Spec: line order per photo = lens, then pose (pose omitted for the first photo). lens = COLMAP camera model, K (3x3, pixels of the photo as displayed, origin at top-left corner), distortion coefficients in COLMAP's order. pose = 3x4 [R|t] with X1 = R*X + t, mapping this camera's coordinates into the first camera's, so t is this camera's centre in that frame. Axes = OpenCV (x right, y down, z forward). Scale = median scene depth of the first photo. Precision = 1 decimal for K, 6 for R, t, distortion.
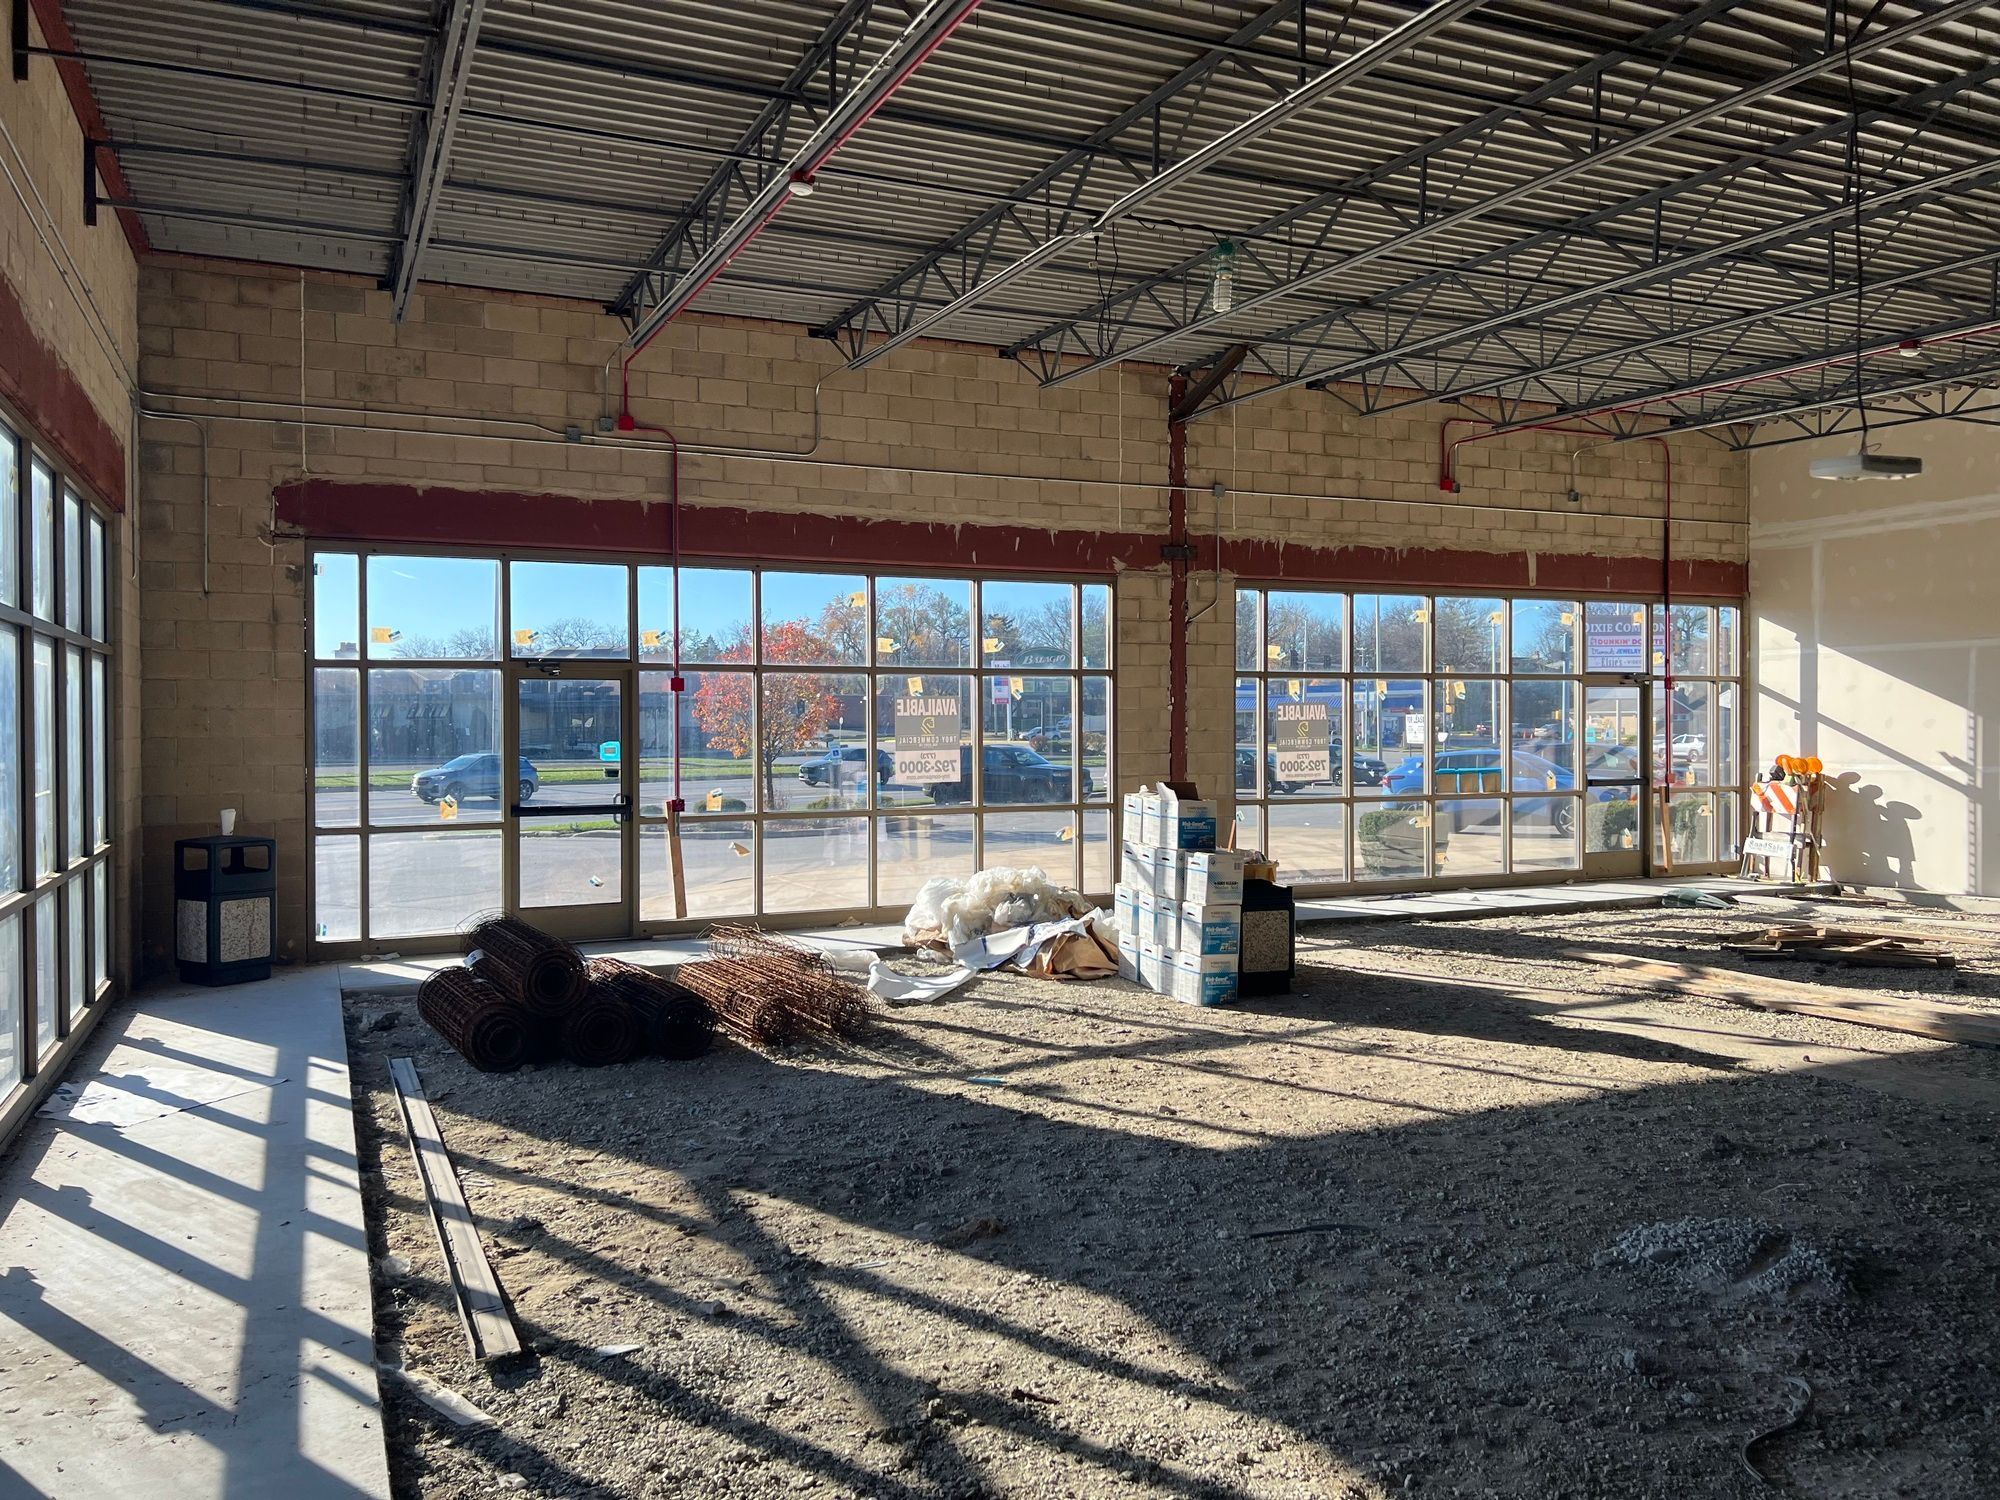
lens RADIAL K [[1497.6, 0, 980.9], [0, 1497.6, 737.8], [0, 0, 1]] dist [0.060342, -0.064455]
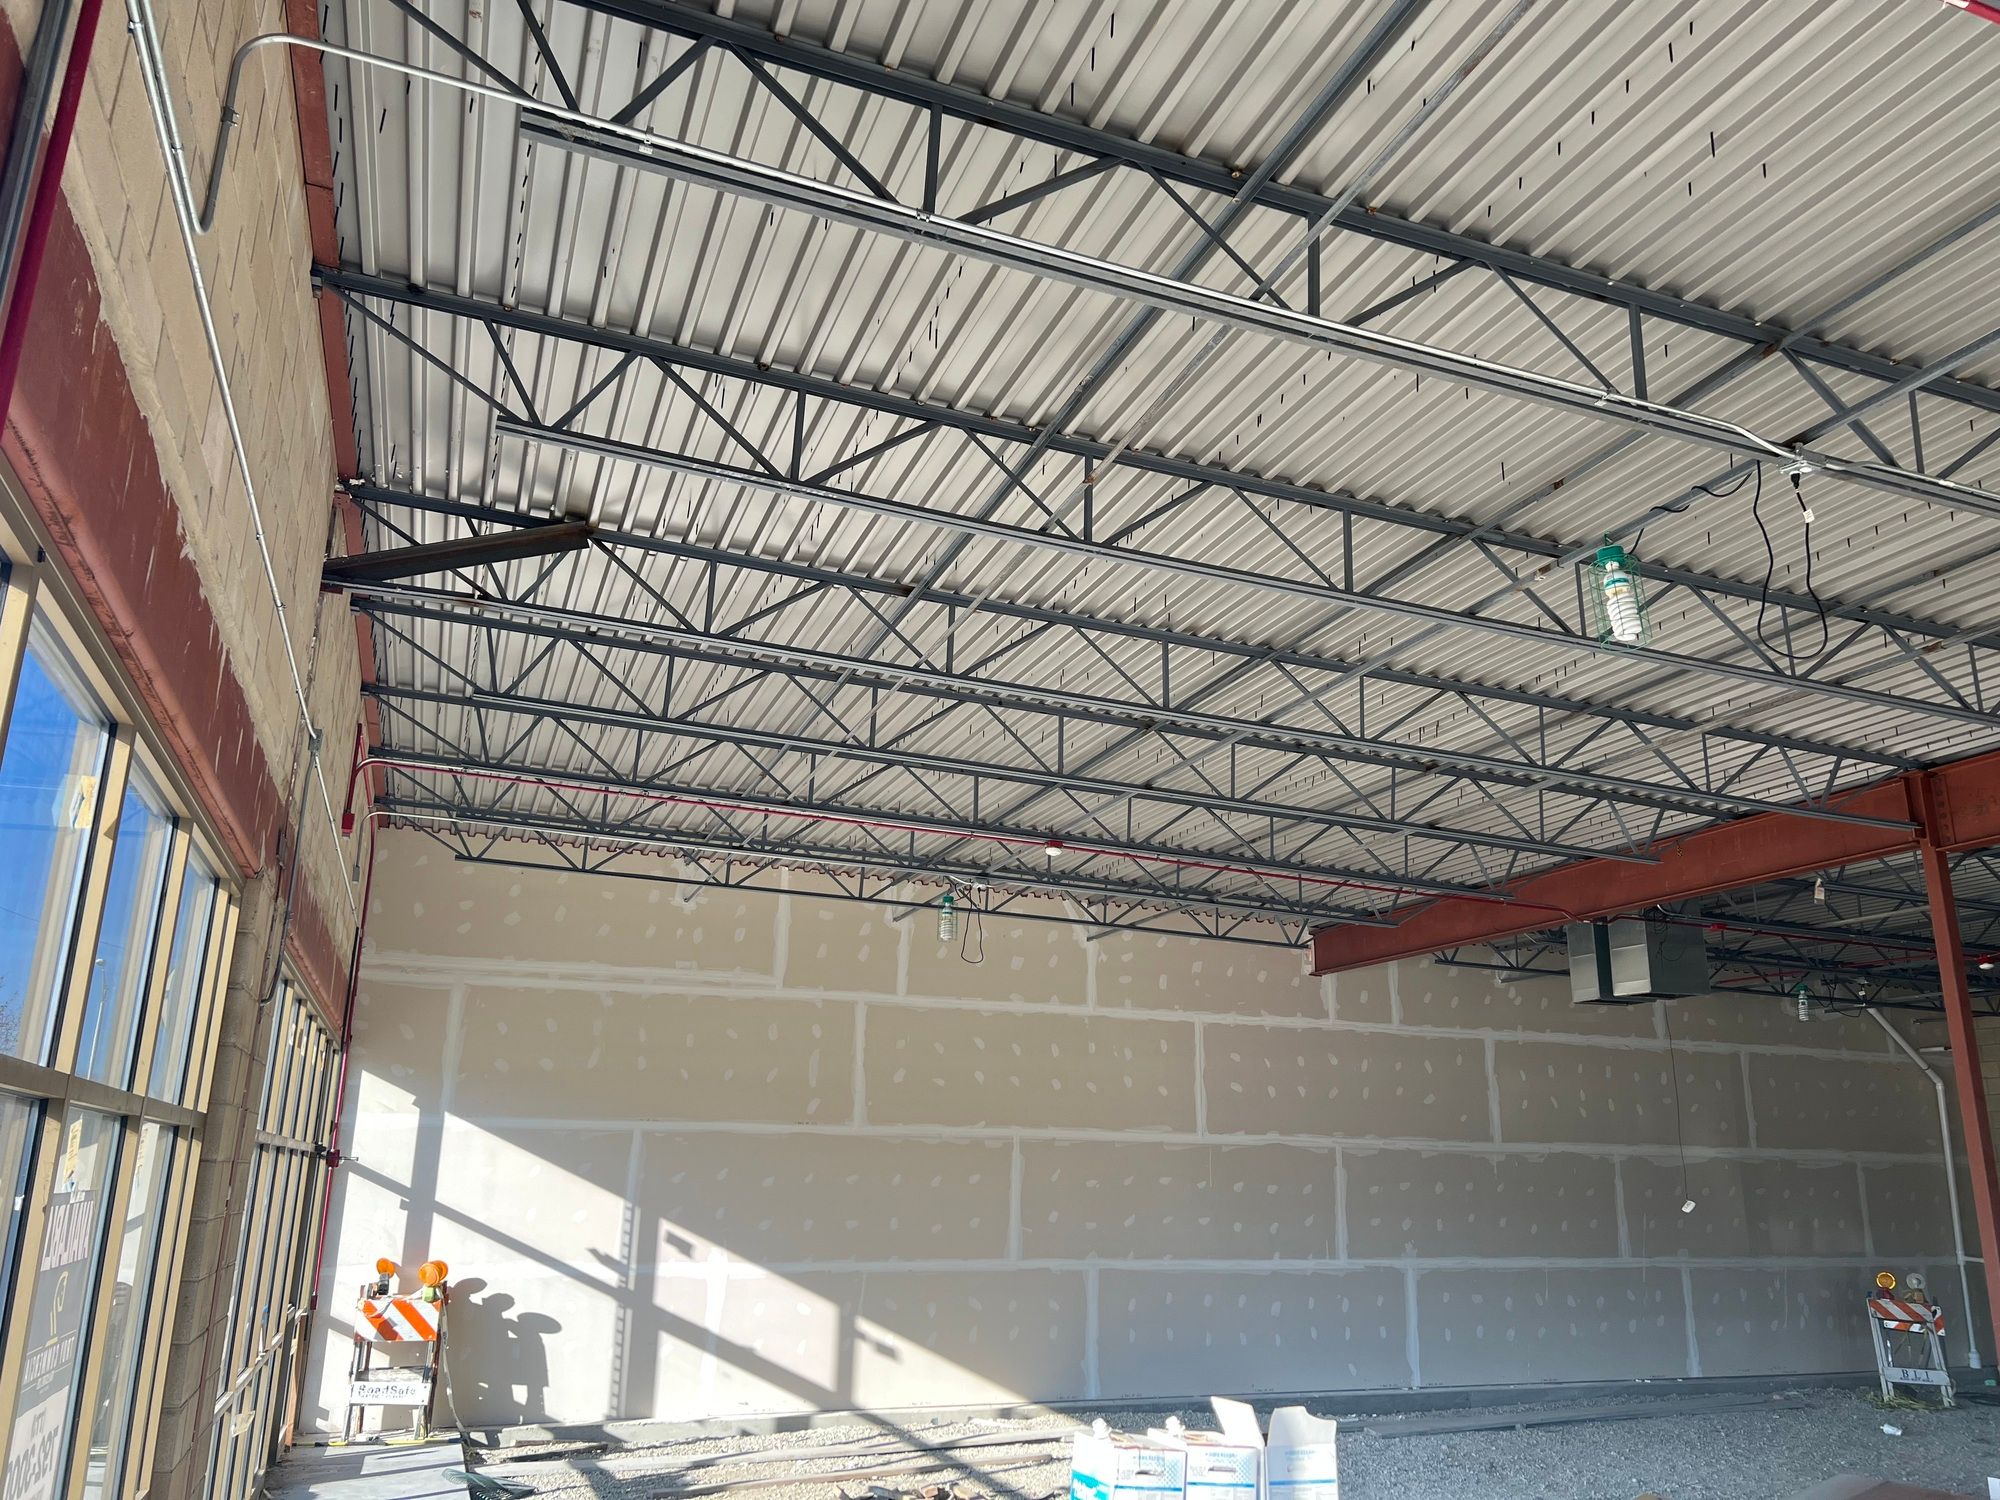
lens RADIAL K [[1497.6, 0, 1017.9], [0, 1497.6, 761.1], [0, 0, 1]] dist [0.060342, -0.064455]
pose [[0.056502, 0.274483, 0.959930, -0.277158], [-0.006333, 0.961546, -0.274572, -0.023797], [-0.998382, 0.009435, 0.056067, 0.692309]]
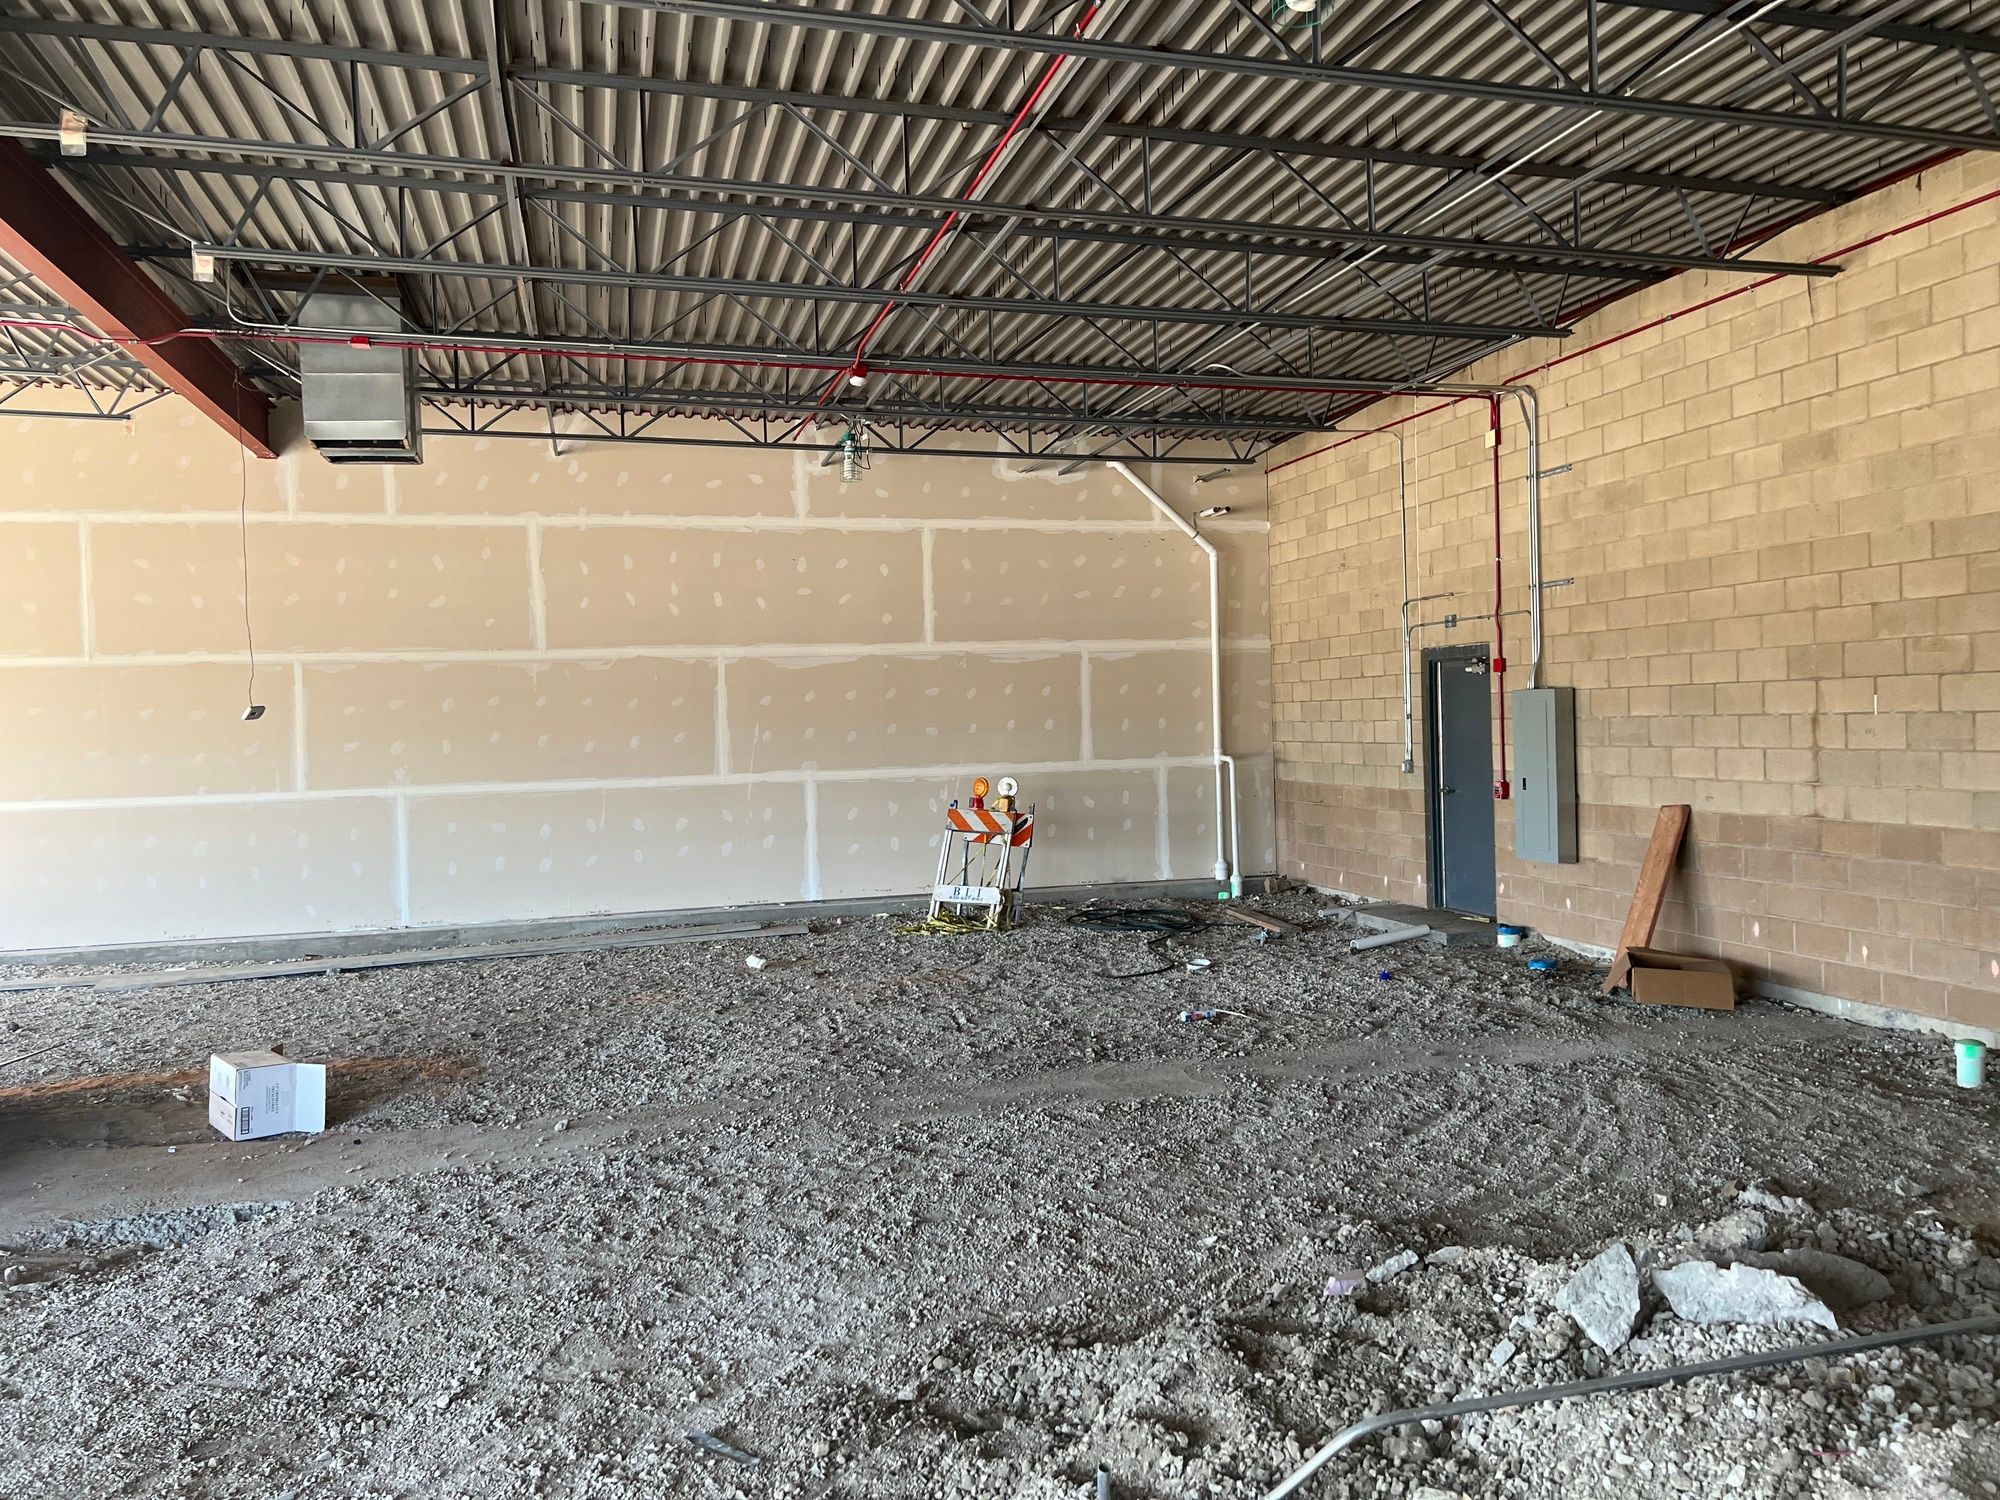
lens RADIAL K [[1497.6, 0, 998.1], [0, 1497.6, 742.5], [0, 0, 1]] dist [0.060342, -0.064455]
pose [[0.170160, -0.010922, 0.985356, -0.188549], [0.033018, 0.999440, 0.005376, -0.016808], [-0.984863, 0.031619, 0.170426, 0.481264]]
